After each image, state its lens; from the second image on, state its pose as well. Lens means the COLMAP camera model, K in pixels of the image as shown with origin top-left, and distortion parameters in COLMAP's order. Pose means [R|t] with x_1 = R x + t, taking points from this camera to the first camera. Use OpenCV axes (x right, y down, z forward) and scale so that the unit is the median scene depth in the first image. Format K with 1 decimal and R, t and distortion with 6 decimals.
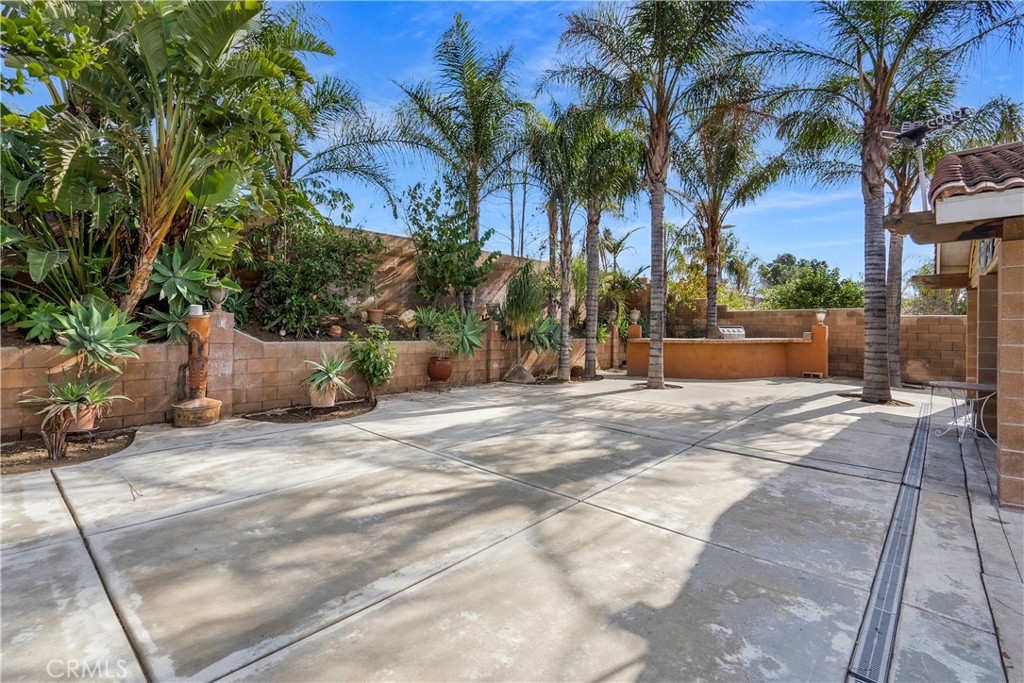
lens RADIAL K [[473.6, 0, 513.9], [0, 473.6, 332.0], [0, 0, 1]] dist [-0.001376, -0.000210]
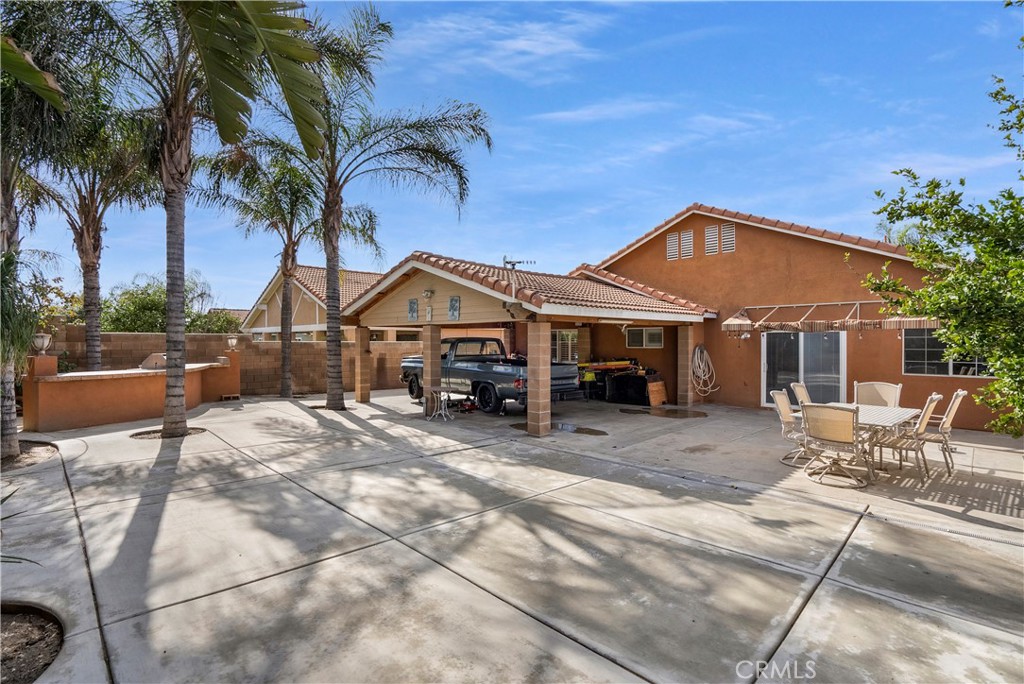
lens RADIAL K [[469.2, 0, 511.8], [0, 469.2, 349.2], [0, 0, 1]] dist [-0.002027, -0.000175]
pose [[0.049013, -0.019857, 0.998601, -1.239551], [0.005061, 0.999794, 0.019633, -0.108509], [-0.998785, 0.004092, 0.049103, 0.984805]]
